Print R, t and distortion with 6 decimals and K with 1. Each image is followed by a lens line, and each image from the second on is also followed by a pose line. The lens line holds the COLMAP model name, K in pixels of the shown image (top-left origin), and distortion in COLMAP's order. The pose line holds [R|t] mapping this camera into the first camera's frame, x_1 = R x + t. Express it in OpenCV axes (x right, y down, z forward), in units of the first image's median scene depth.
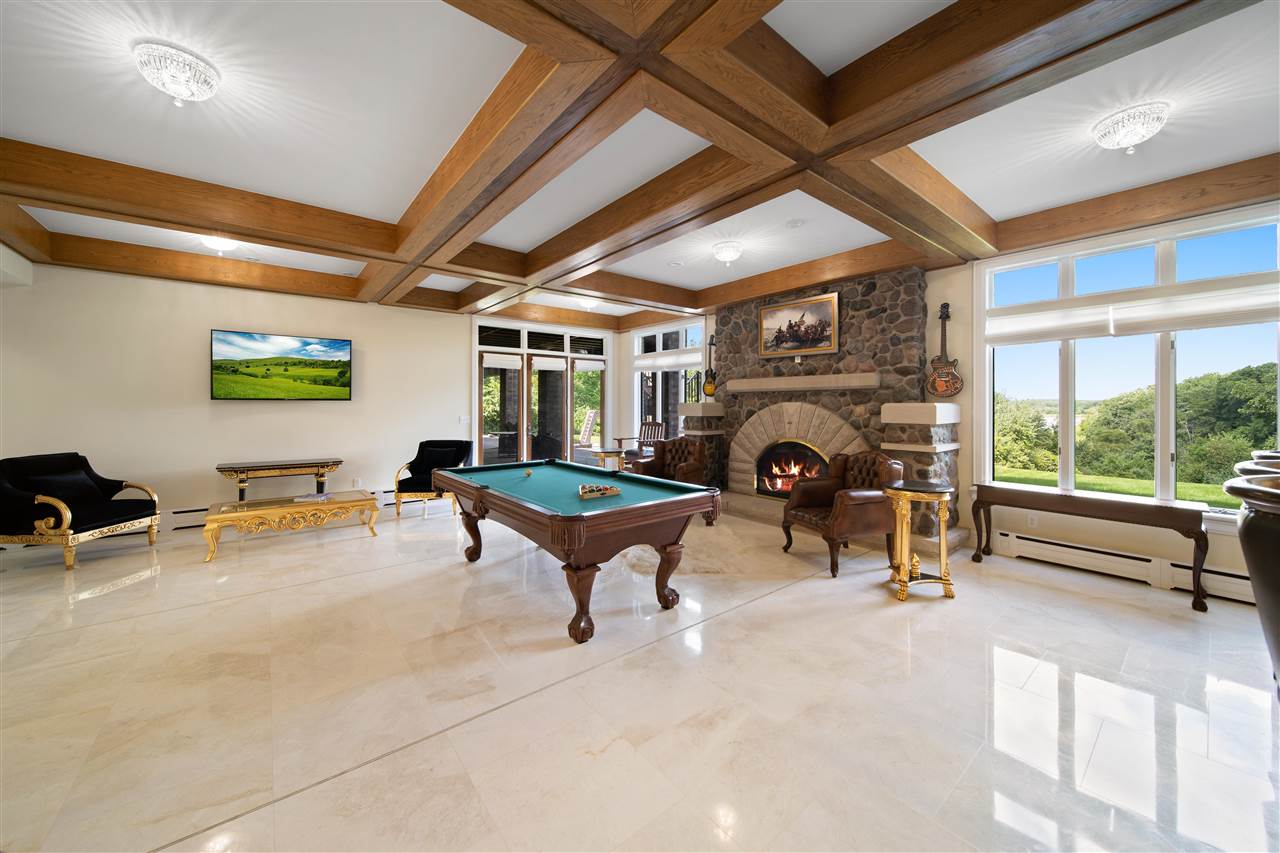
lens RADIAL K [[467.2, 0, 617.3], [0, 467.2, 406.4], [0, 0, 1]] dist [-0.001182, -0.000755]
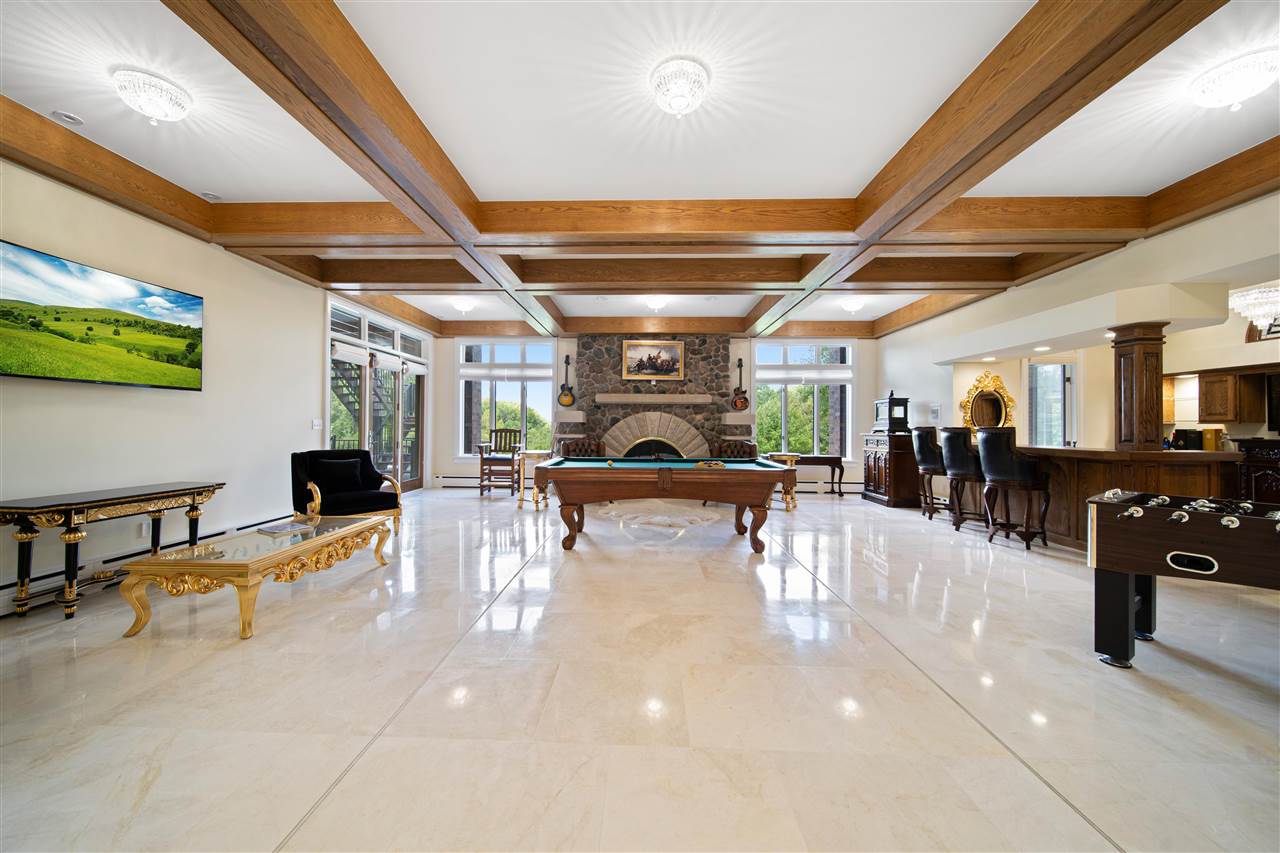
lens RADIAL K [[467.2, 0, 618.5], [0, 467.2, 421.9], [0, 0, 1]] dist [-0.001182, -0.000755]
pose [[0.642466, 0.011206, 0.766233, -0.829731], [-0.007246, 0.999937, -0.008549, 0.036135], [-0.766280, -0.000060, 0.642506, 0.173773]]
